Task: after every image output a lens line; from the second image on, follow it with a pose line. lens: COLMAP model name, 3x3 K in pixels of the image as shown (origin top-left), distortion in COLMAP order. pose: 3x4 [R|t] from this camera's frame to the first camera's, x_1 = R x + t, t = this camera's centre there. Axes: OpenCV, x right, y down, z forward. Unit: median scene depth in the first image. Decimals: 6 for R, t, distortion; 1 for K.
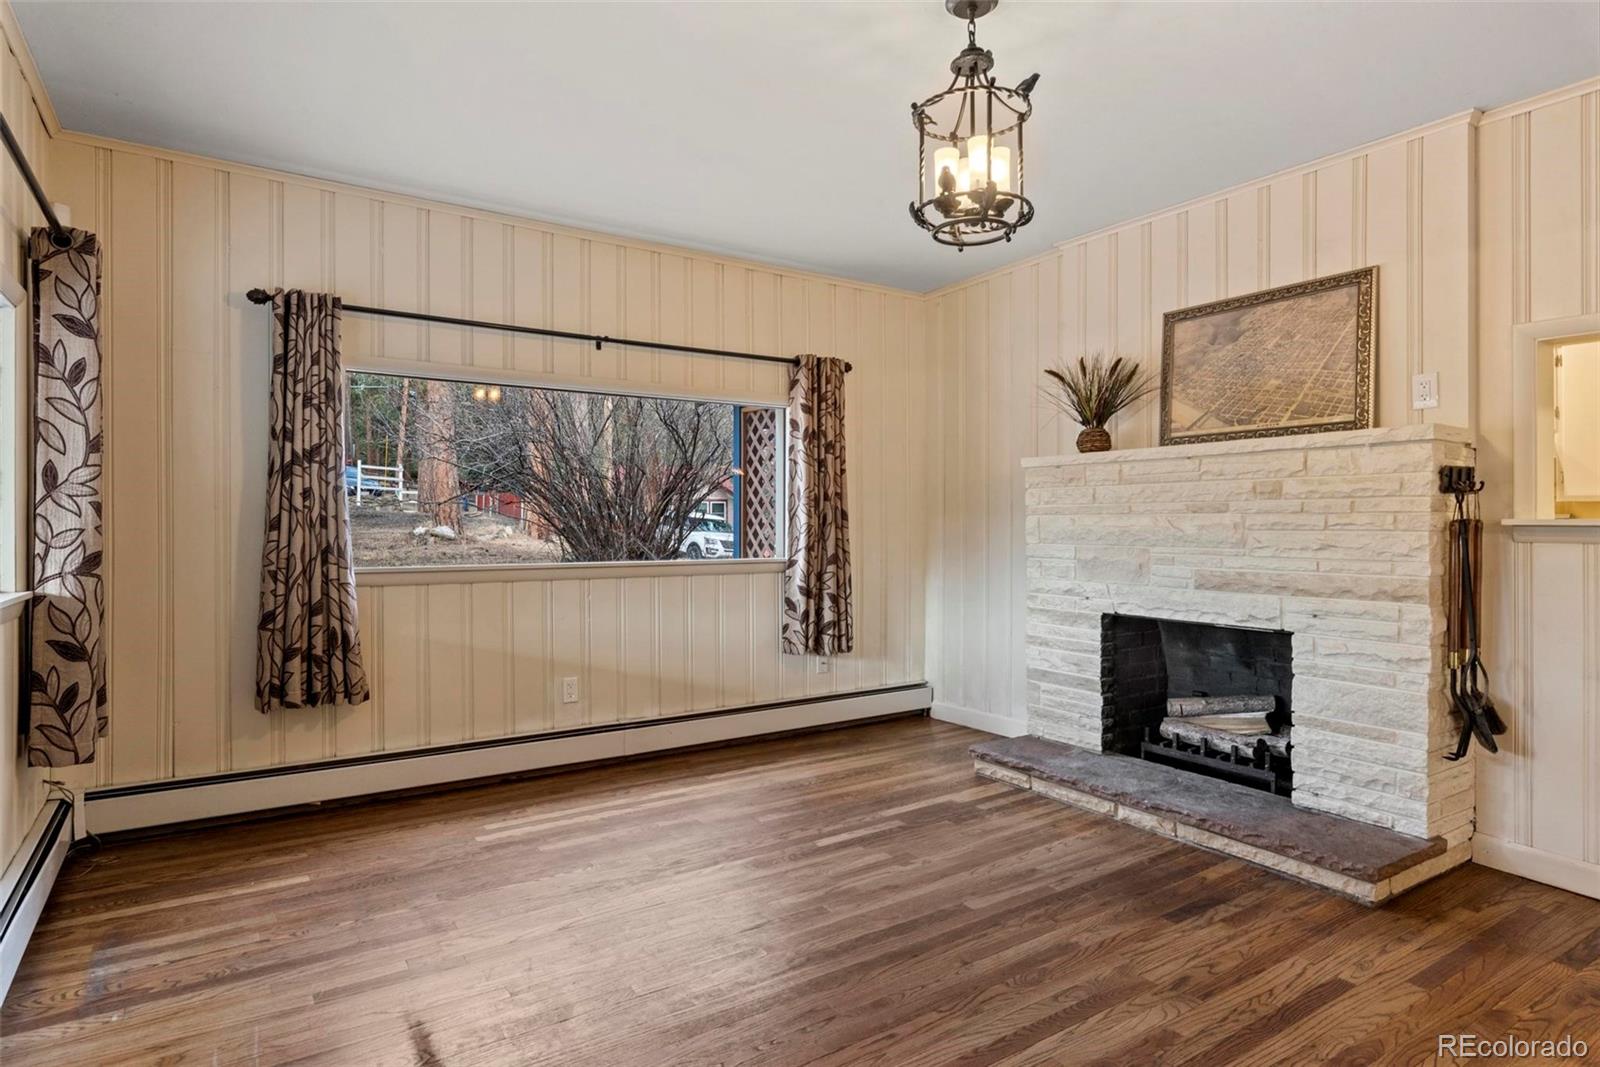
lens RADIAL K [[888.0, 0, 803.4], [0, 888.0, 521.6], [0, 0, 1]] dist [0.000992, 0.000631]
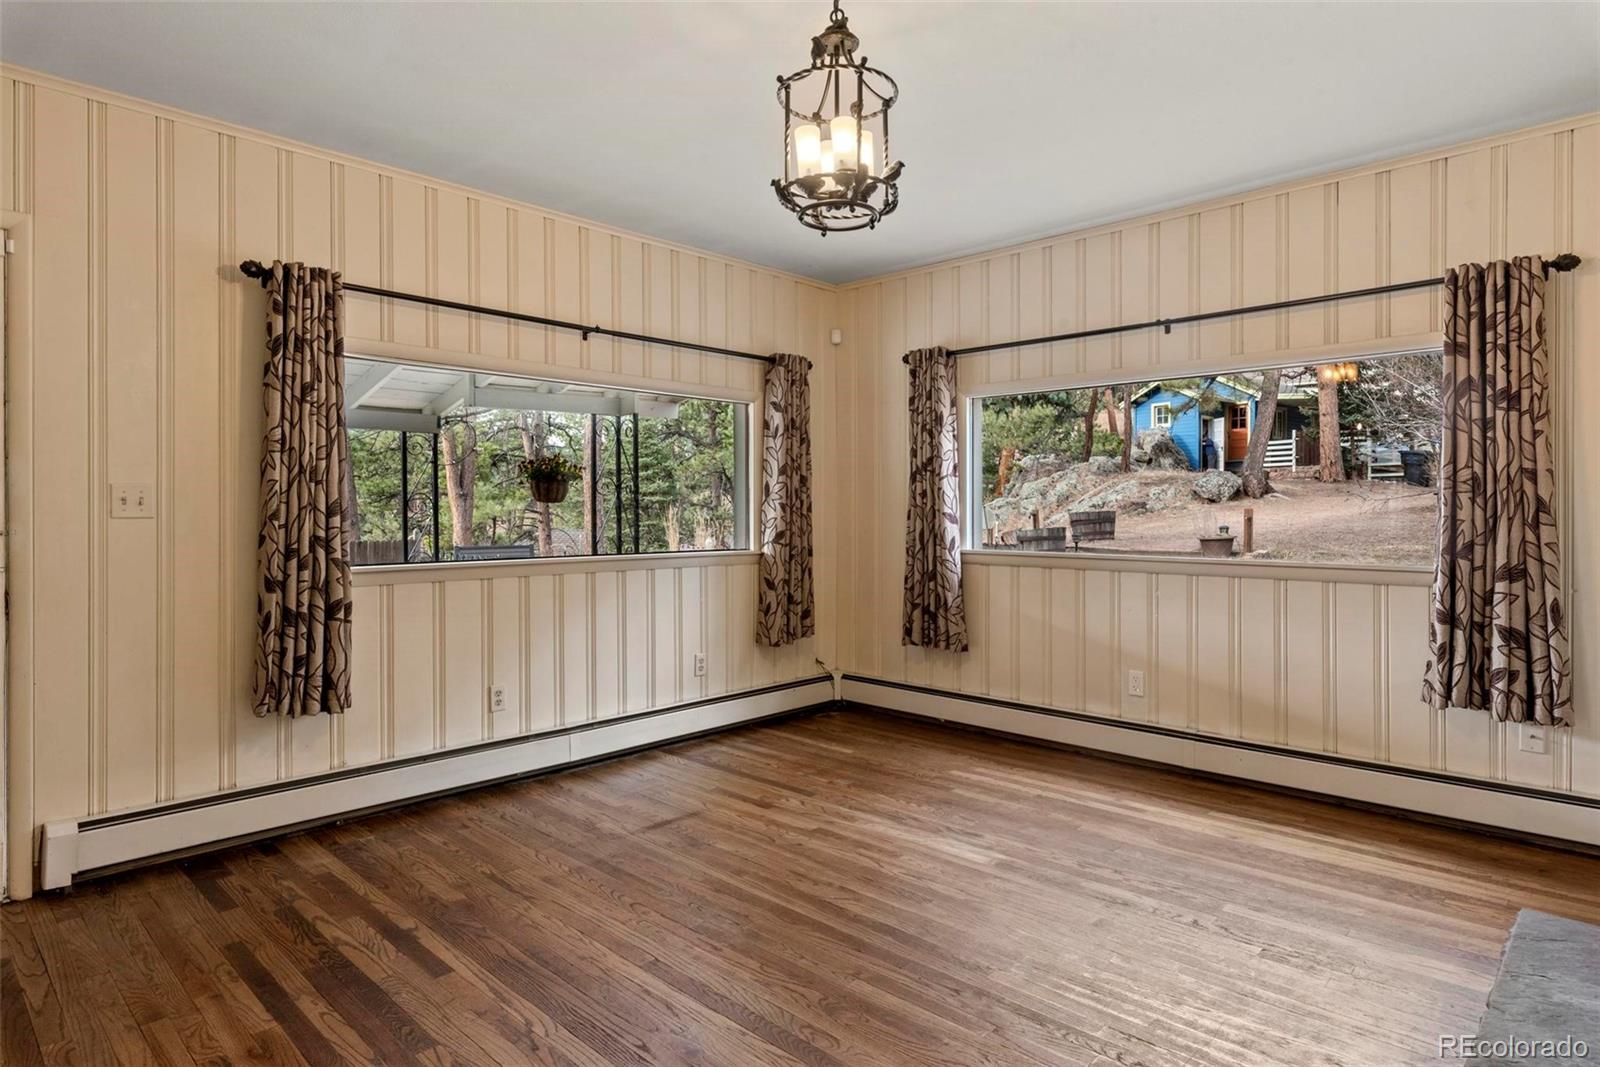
lens RADIAL K [[888.0, 0, 803.4], [0, 888.0, 521.6], [0, 0, 1]] dist [0.000992, 0.000631]
pose [[0.225187, 0.009295, -0.974271, 0.749214], [-0.000230, 0.999955, 0.009487, -0.001127], [0.974316, -0.001913, 0.225179, 0.497510]]
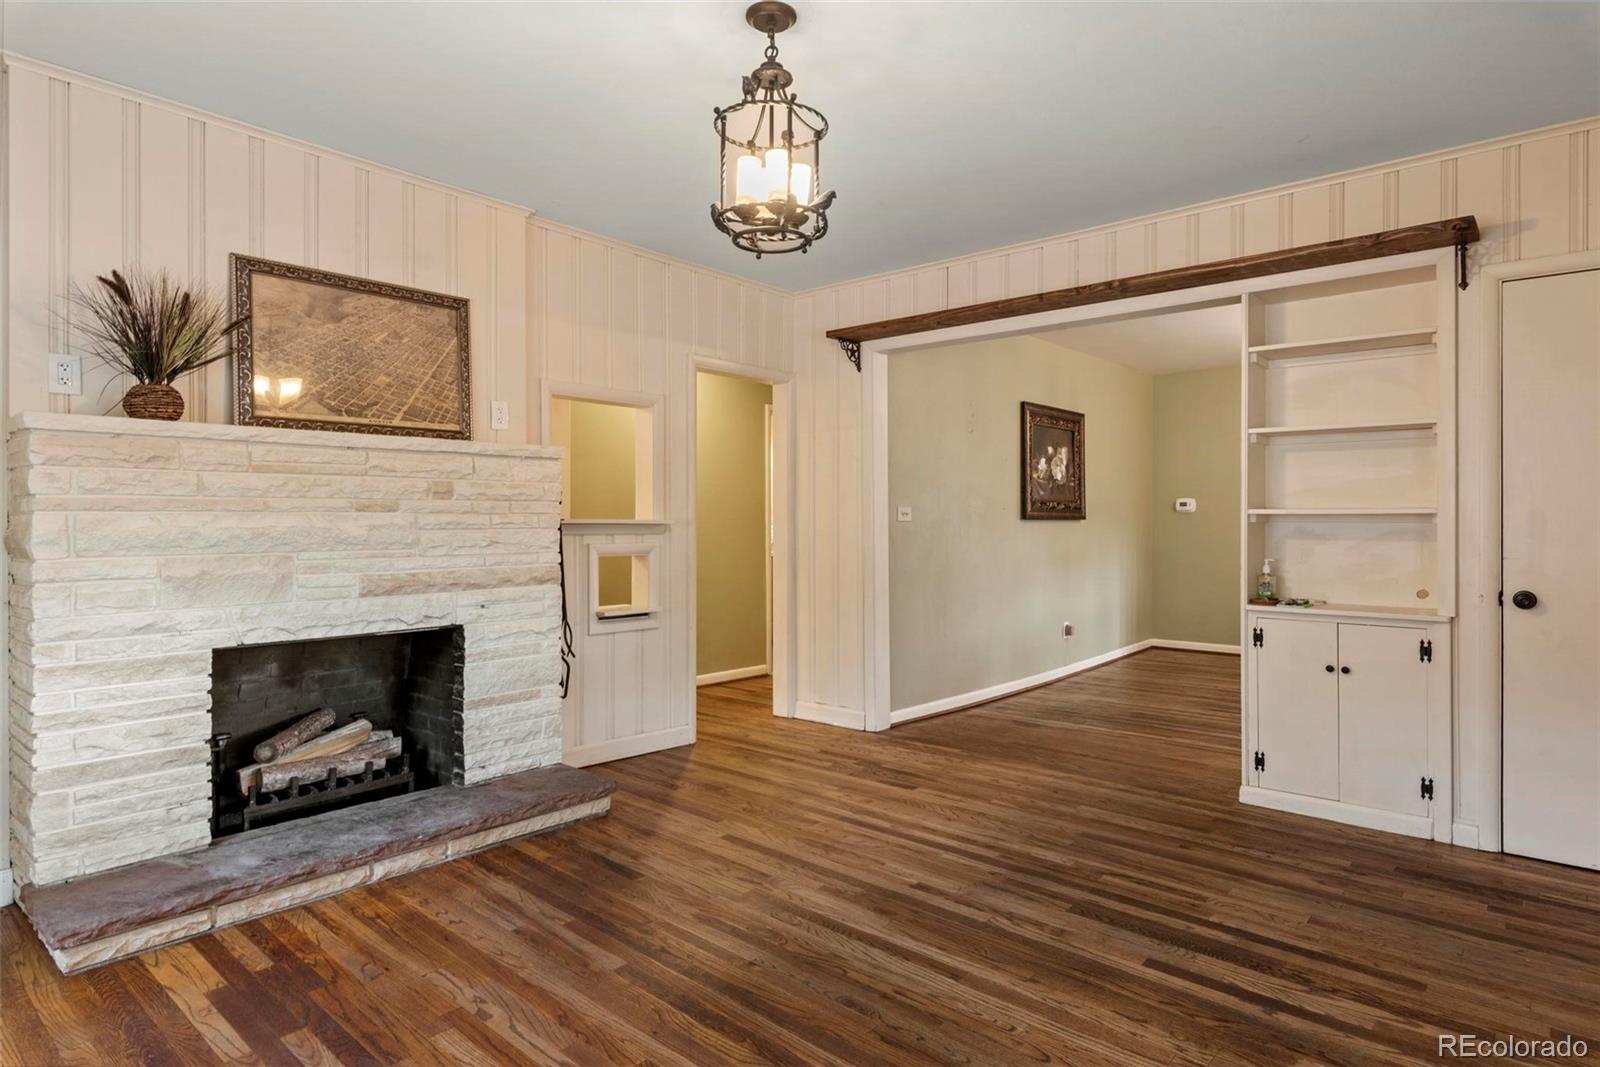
lens RADIAL K [[888.0, 0, 803.4], [0, 888.0, 521.6], [0, 0, 1]] dist [0.000992, 0.000631]
pose [[-0.266413, -0.002374, 0.963856, -0.542529], [0.000125, 0.999997, 0.002497, -0.001852], [-0.963859, 0.000786, -0.266412, 0.825542]]
